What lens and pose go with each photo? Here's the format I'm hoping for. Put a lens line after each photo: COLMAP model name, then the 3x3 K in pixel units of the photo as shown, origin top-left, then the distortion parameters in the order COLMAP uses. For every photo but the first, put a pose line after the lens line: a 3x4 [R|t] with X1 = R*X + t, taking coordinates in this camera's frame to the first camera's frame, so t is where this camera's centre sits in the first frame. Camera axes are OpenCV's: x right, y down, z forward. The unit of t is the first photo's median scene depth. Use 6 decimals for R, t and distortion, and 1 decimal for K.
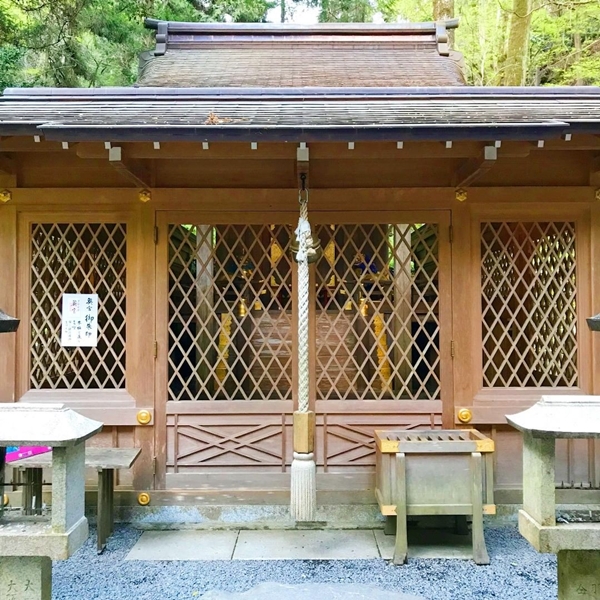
lens RADIAL K [[706.2, 0, 299.2], [0, 706.2, 300.0], [0, 0, 1]] dist [0.035460, 0.000000]
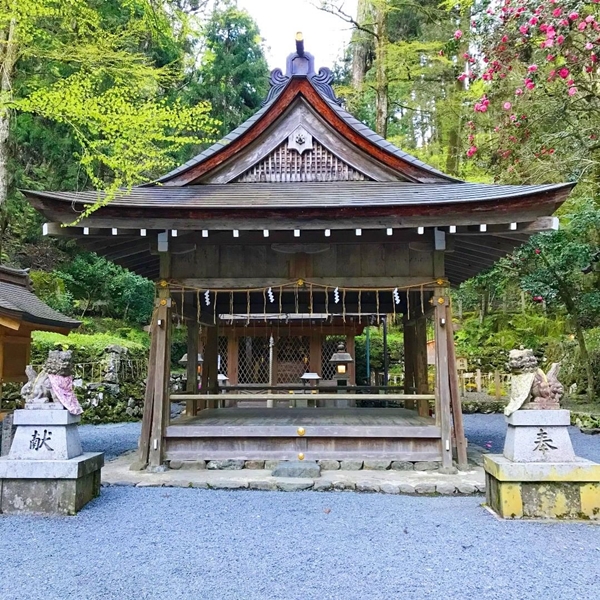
lens RADIAL K [[706.2, 0, 301.2], [0, 706.2, 299.1], [0, 0, 1]] dist [0.035460, 0.000000]
pose [[0.995053, -0.008690, -0.098961, 0.526622], [0.002159, 0.997823, -0.065911, -0.057114], [0.099319, 0.065372, 0.992906, -2.742748]]
